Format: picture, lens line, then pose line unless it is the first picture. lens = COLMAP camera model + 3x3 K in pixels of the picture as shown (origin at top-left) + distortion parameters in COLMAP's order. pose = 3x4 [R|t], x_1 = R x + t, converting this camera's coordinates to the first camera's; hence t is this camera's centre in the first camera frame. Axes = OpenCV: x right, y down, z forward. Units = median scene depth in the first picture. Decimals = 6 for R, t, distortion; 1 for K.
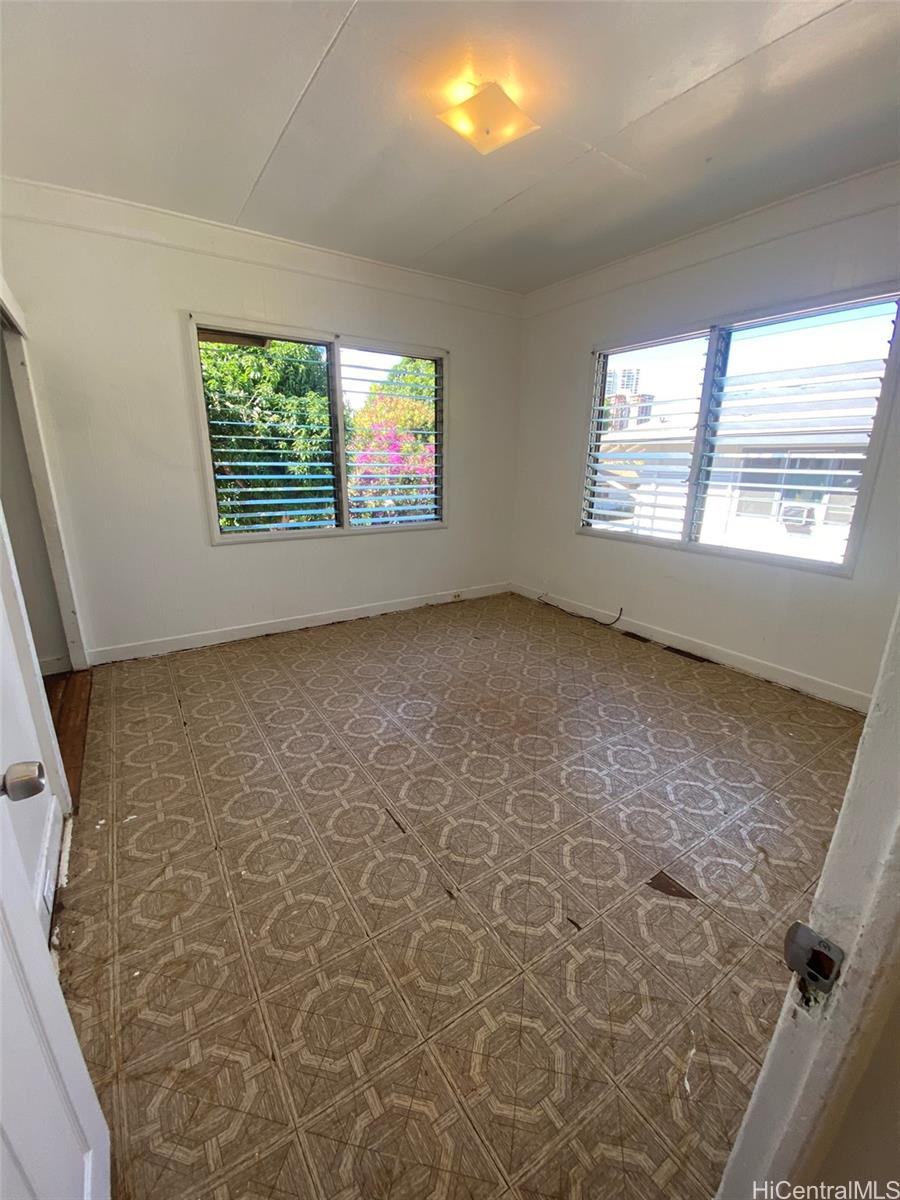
lens RADIAL K [[490.0, 0, 455.6], [0, 490.0, 600.7], [0, 0, 1]] dist [0.024578, -0.022042]
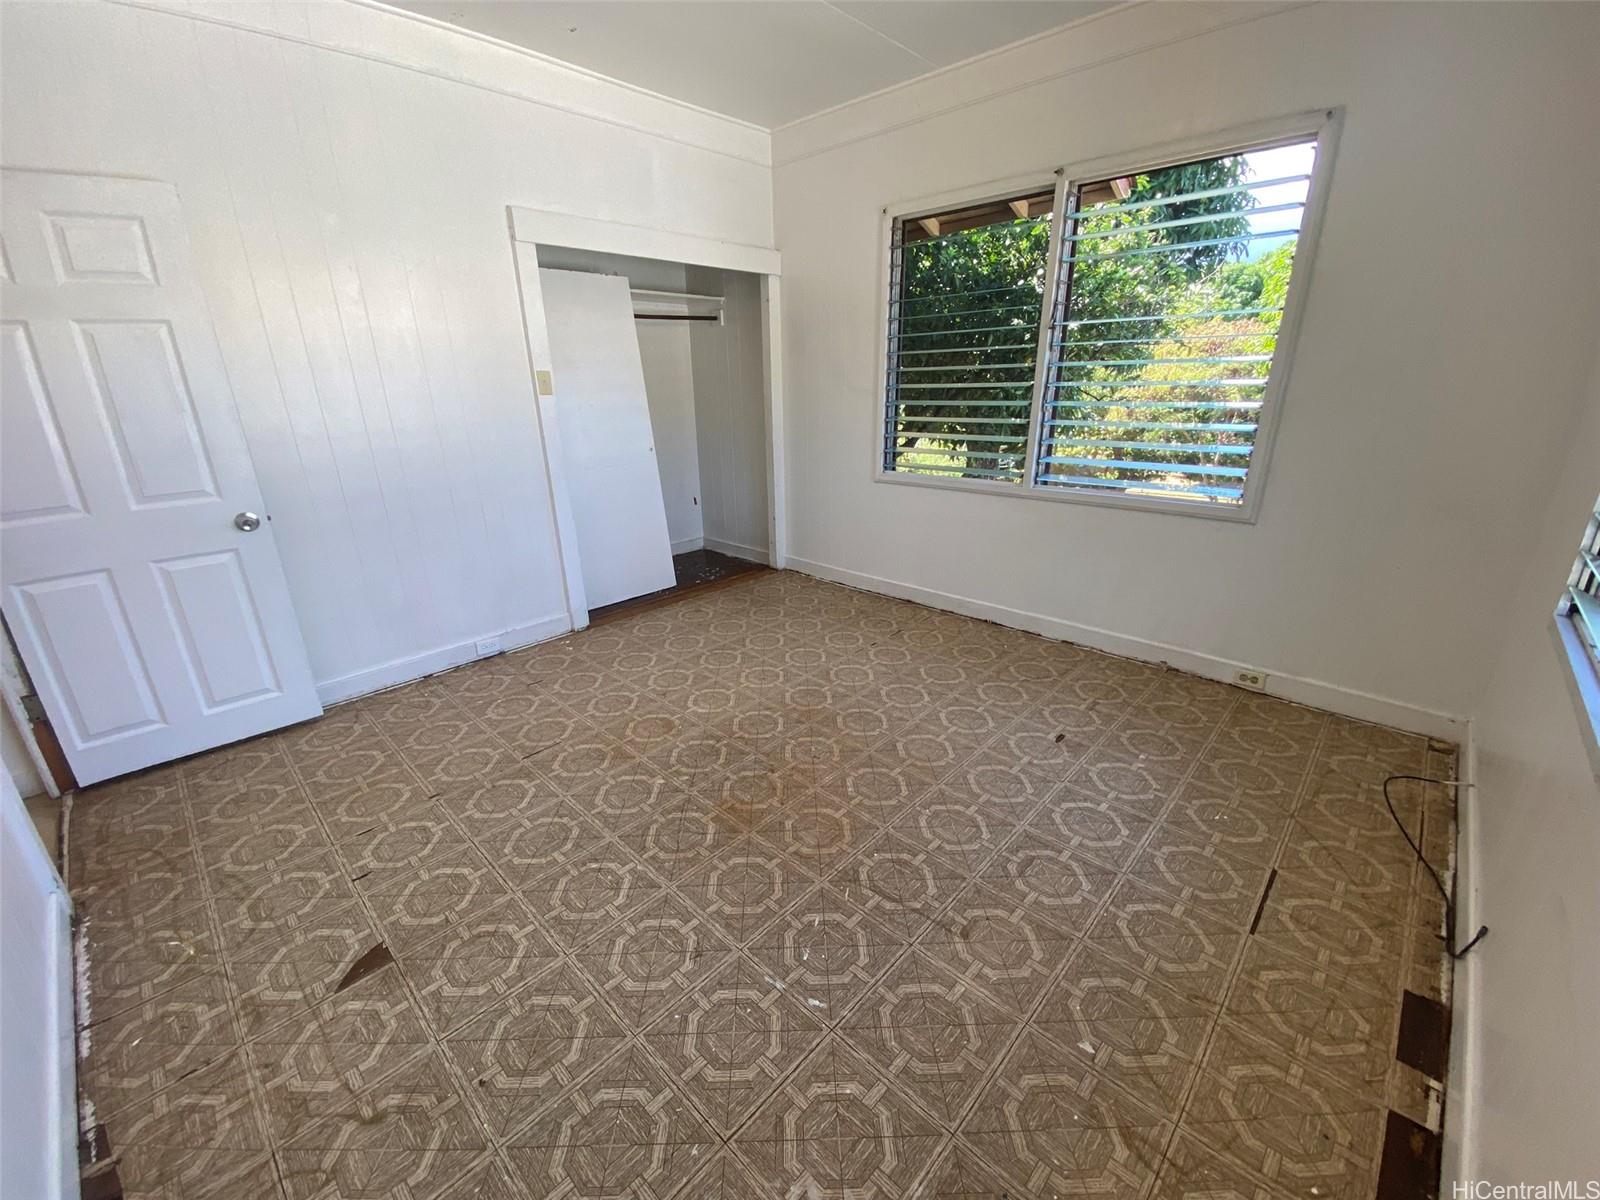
lens RADIAL K [[653.4, 0, 803.5], [0, 653.4, 598.2], [0, 0, 1]] dist [0.024578, -0.022042]
pose [[0.201882, 0.309299, -0.929289, 0.877718], [-0.246577, 0.934314, 0.257405, -0.255652], [0.947863, 0.177176, 0.264887, 0.827559]]
